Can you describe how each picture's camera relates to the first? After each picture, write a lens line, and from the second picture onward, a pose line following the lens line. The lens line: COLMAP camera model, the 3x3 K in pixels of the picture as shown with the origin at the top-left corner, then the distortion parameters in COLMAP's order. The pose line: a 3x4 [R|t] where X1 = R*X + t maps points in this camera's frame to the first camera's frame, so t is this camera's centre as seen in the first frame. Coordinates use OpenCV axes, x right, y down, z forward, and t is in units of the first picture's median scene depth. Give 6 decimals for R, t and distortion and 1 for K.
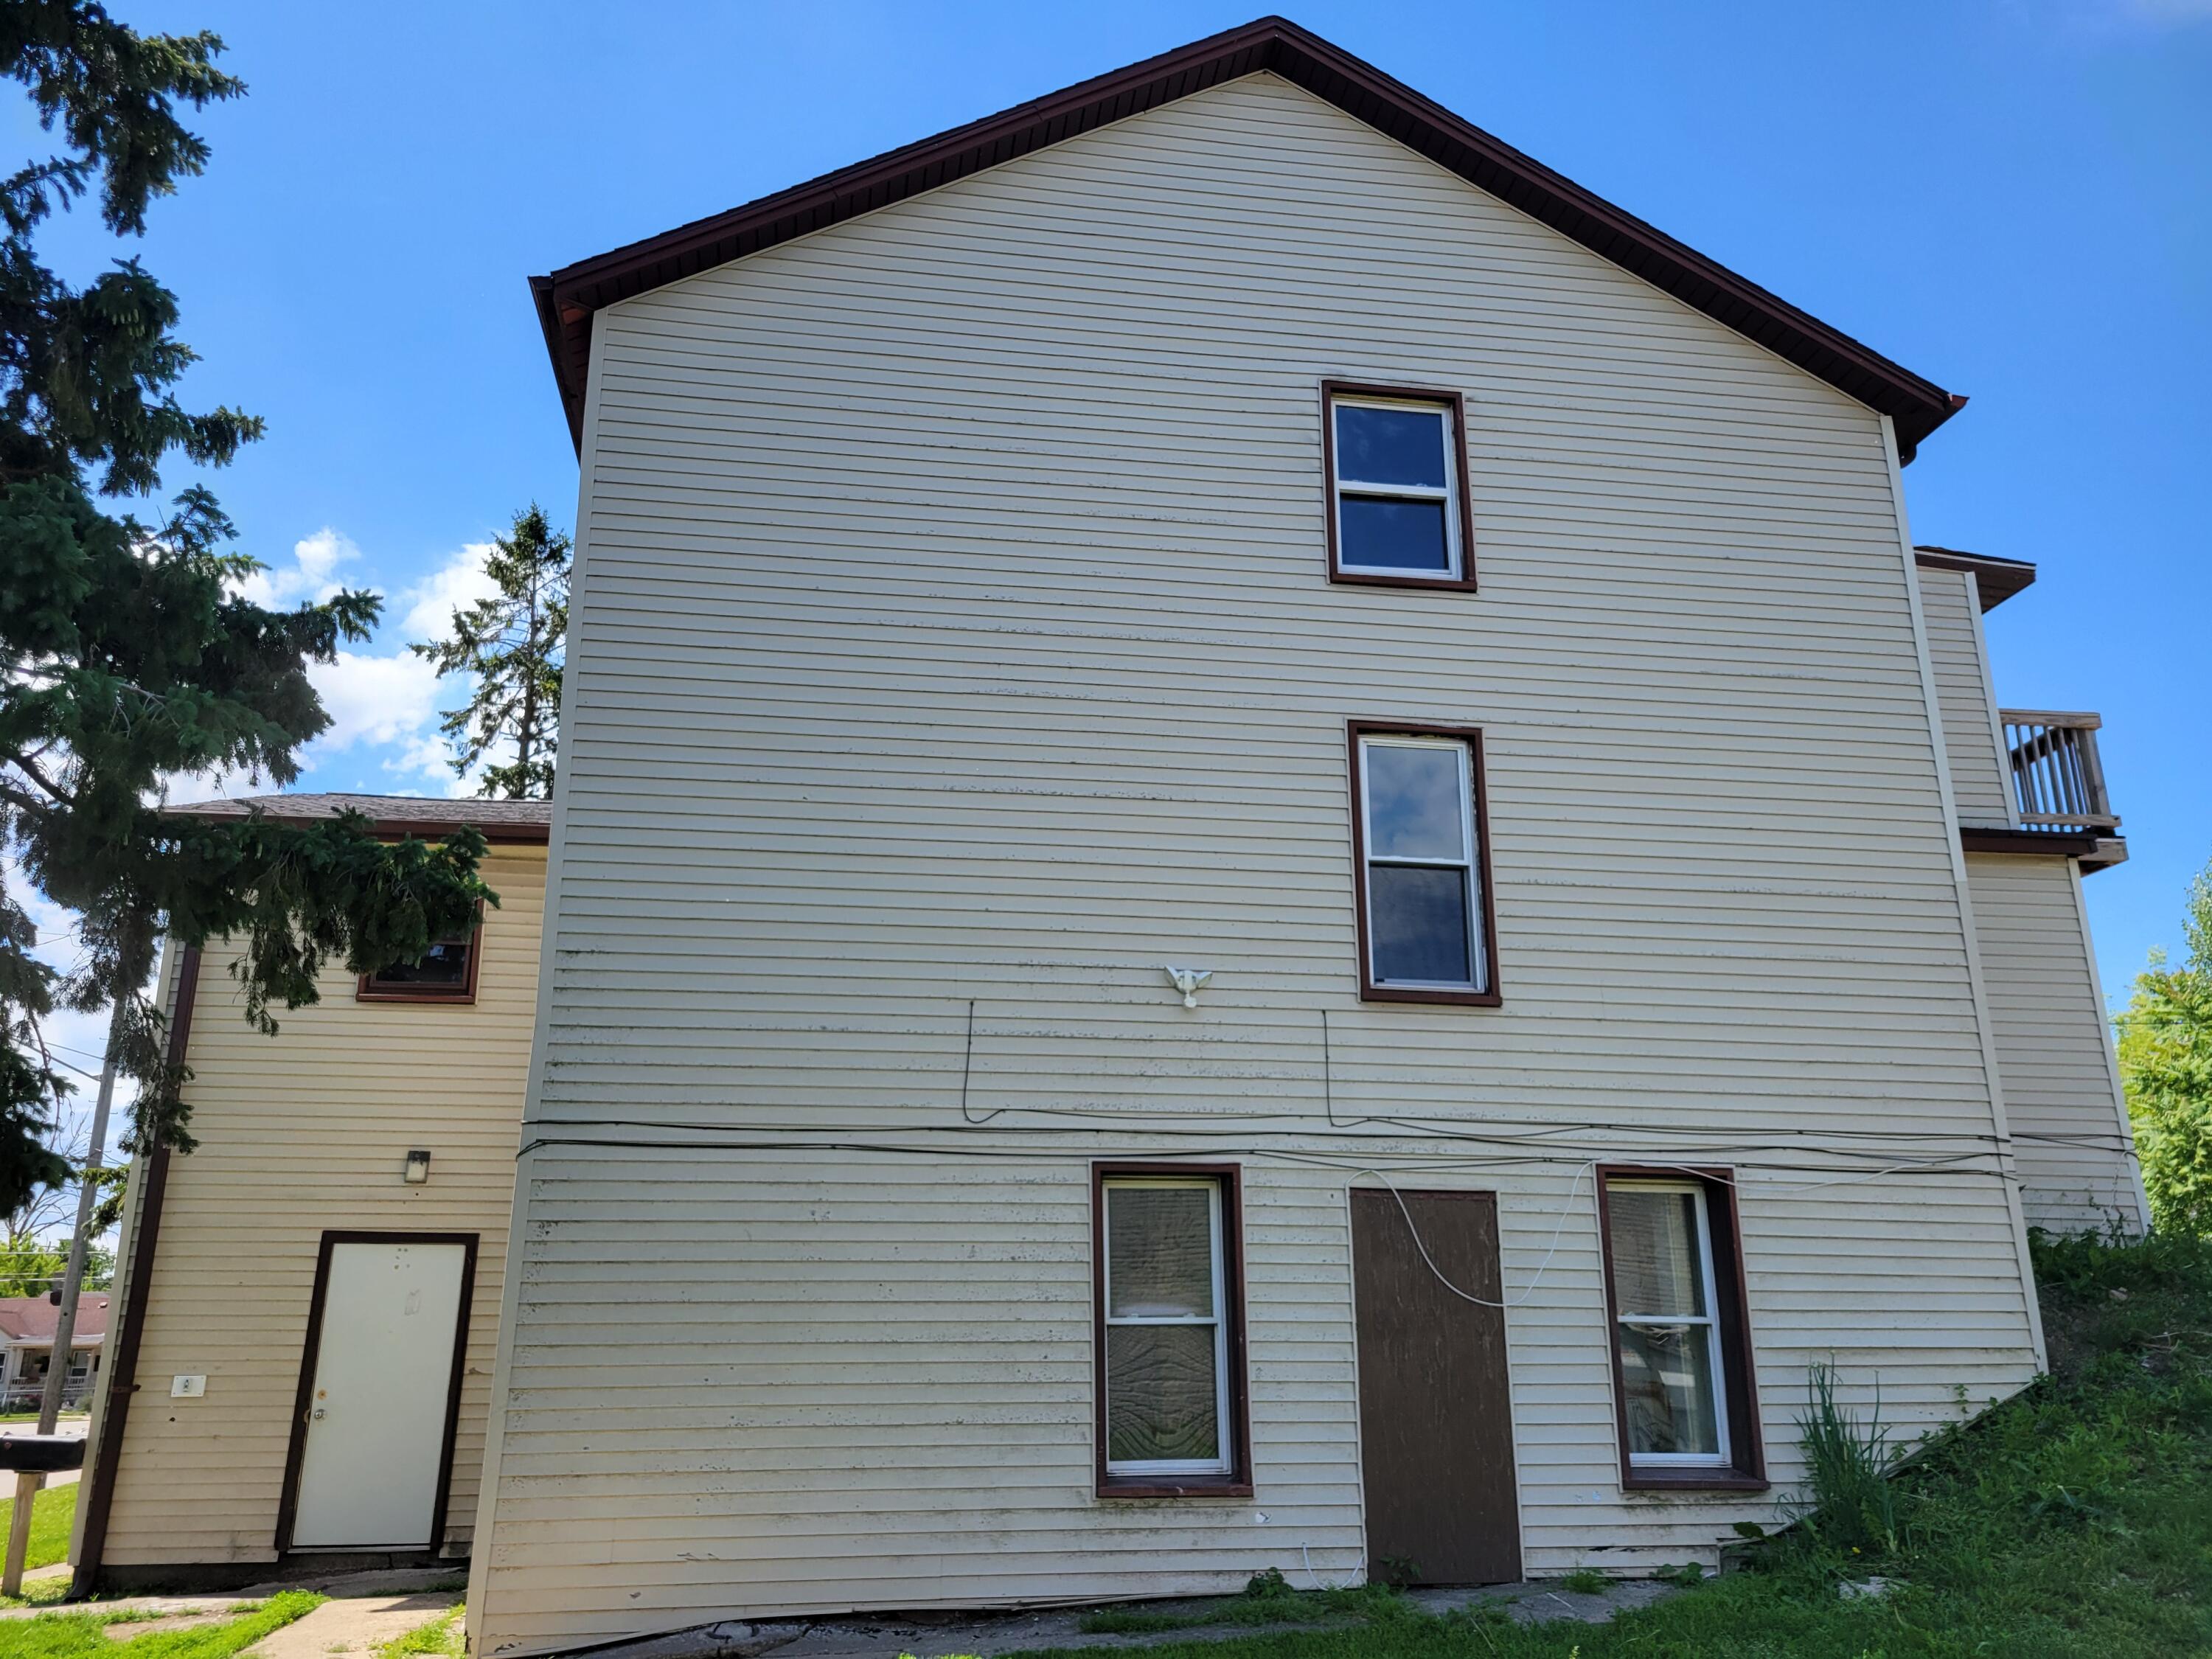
lens RADIAL K [[1637.8, 0, 1105.1], [0, 1637.8, 840.3], [0, 0, 1]] dist [0.035974, -0.007562]
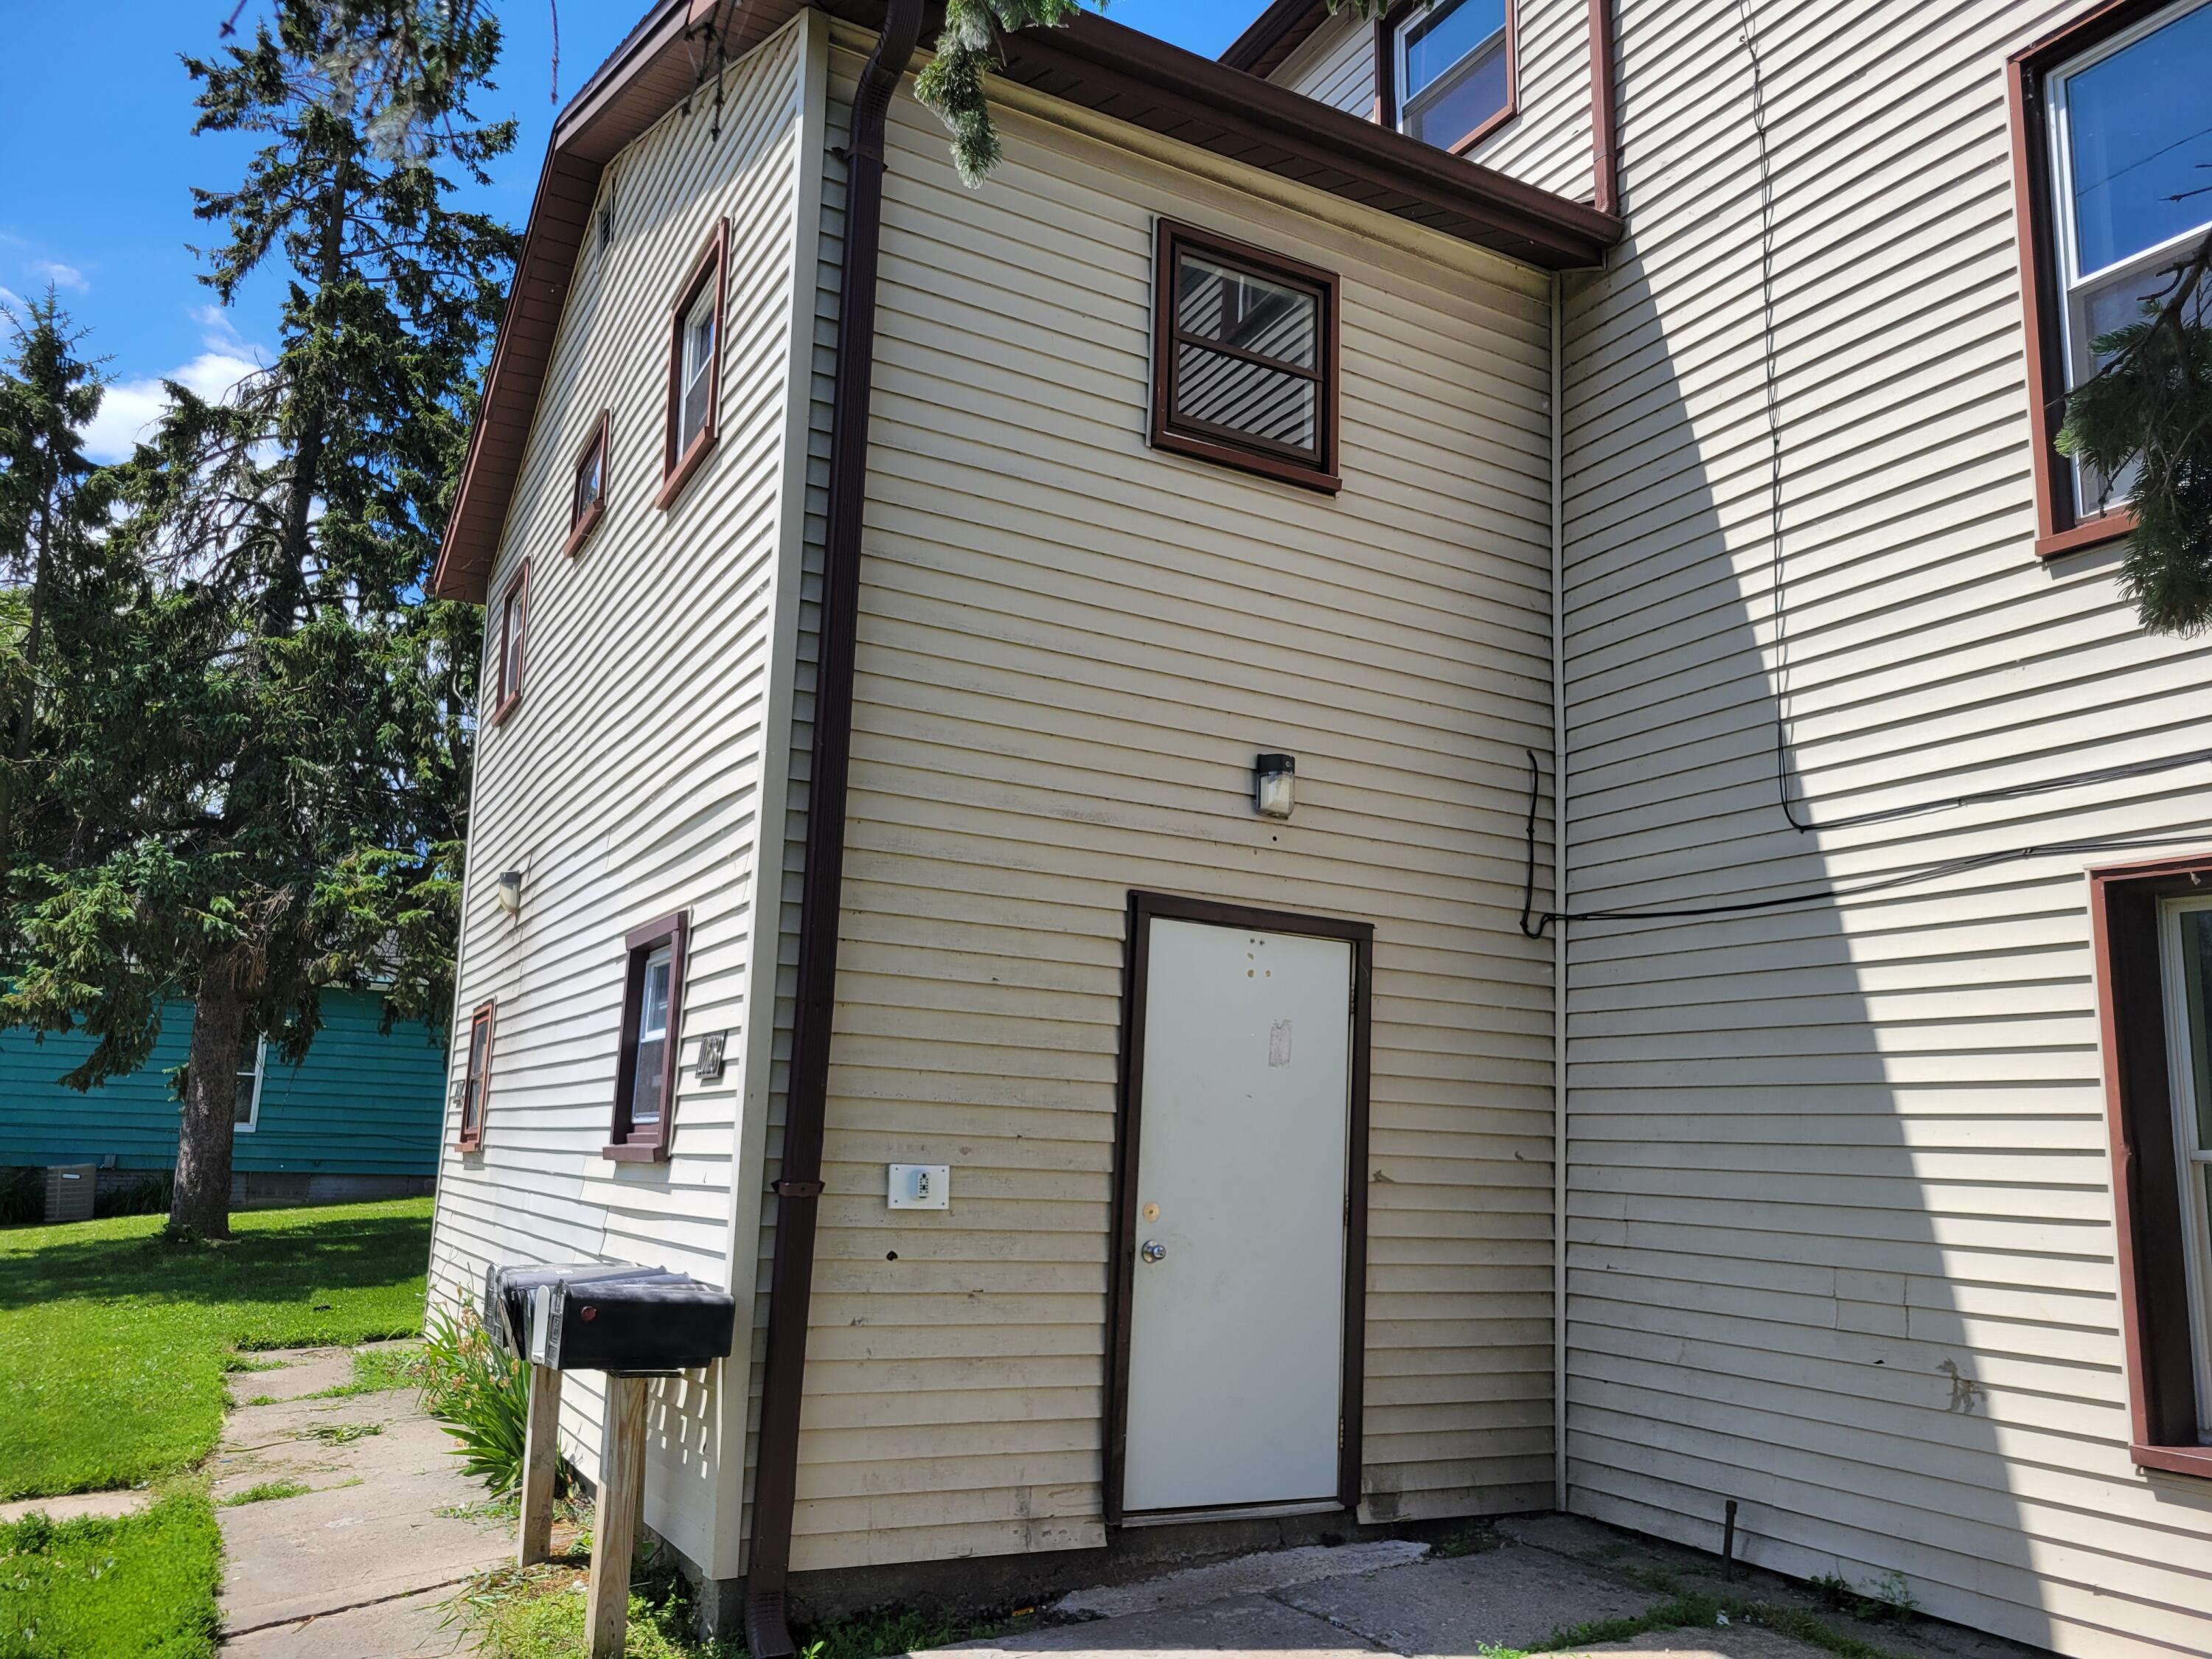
lens RADIAL K [[1637.8, 0, 1107.8], [0, 1637.8, 823.5], [0, 0, 1]] dist [0.035974, -0.007562]
pose [[0.933842, 0.103768, 0.342304, -0.667732], [-0.142271, 0.985792, 0.089292, 0.179156], [-0.328175, -0.132085, 0.935337, 0.564012]]
